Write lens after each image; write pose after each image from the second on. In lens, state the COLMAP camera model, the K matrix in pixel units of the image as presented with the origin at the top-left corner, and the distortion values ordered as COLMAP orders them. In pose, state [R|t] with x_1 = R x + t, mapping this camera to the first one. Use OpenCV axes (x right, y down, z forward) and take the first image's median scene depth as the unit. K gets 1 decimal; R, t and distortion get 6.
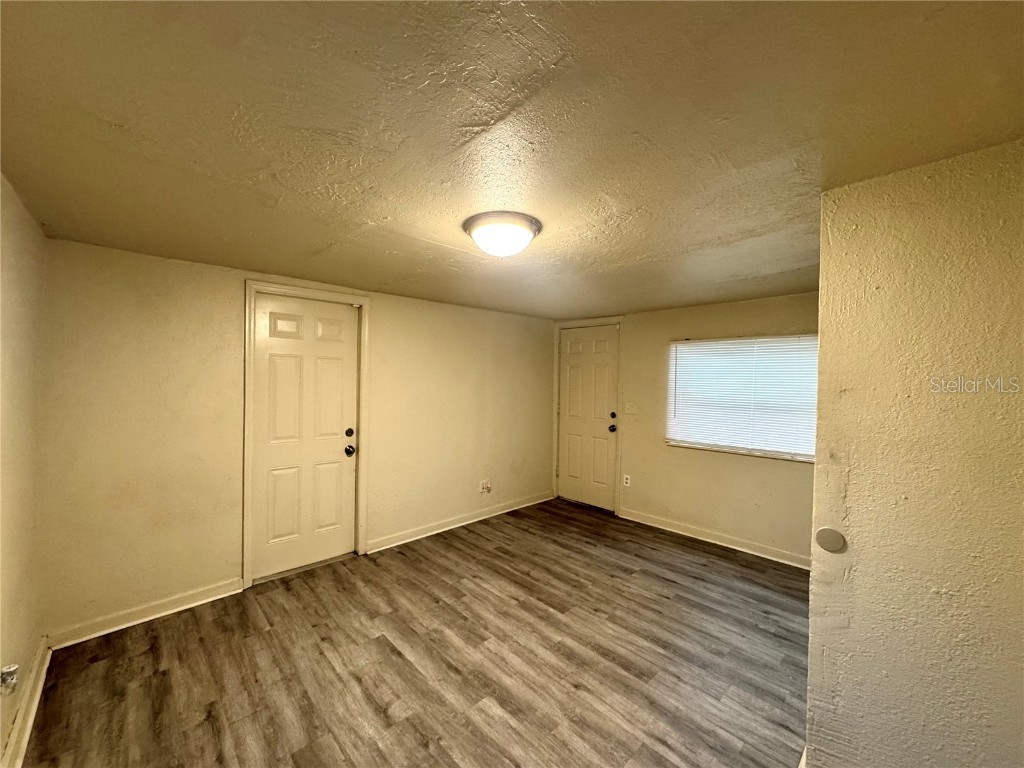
lens RADIAL K [[409.9, 0, 512.0], [0, 409.9, 384.0], [0, 0, 1]] dist [-0.003857, -0.000070]
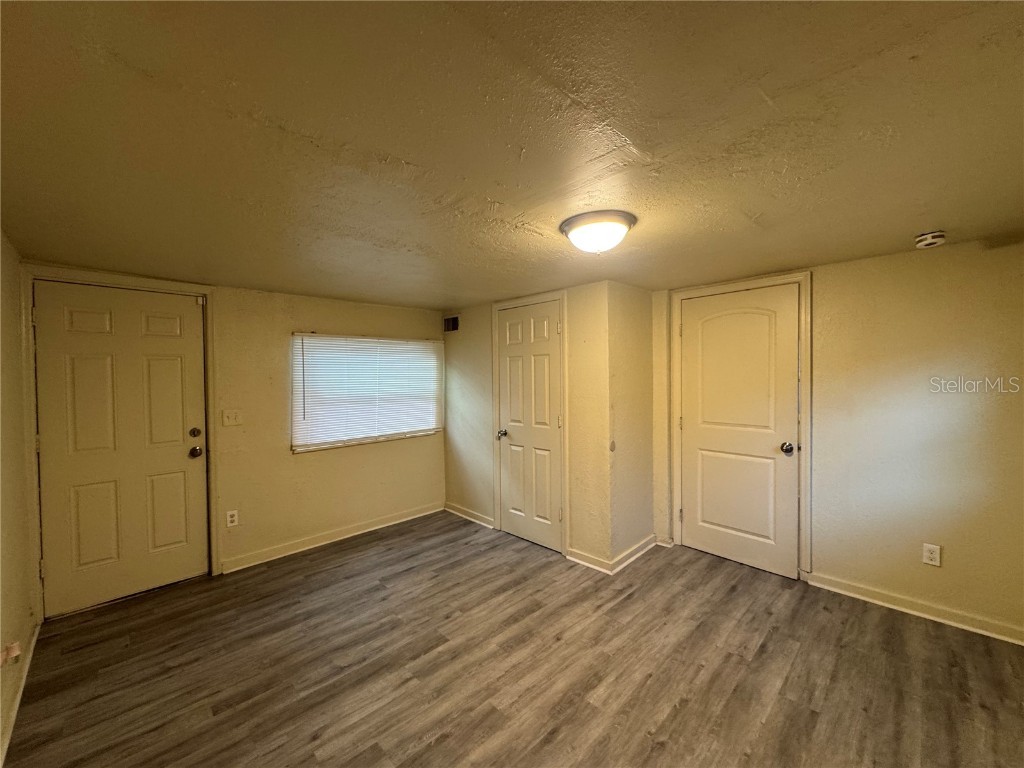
lens RADIAL K [[409.9, 0, 512.0], [0, 409.9, 384.0], [0, 0, 1]] dist [-0.003857, -0.000070]
pose [[-0.019711, -0.029148, 0.999381, -0.647413], [0.030602, 0.999089, 0.029743, -0.009552], [-0.999337, 0.031170, -0.018801, 0.756522]]
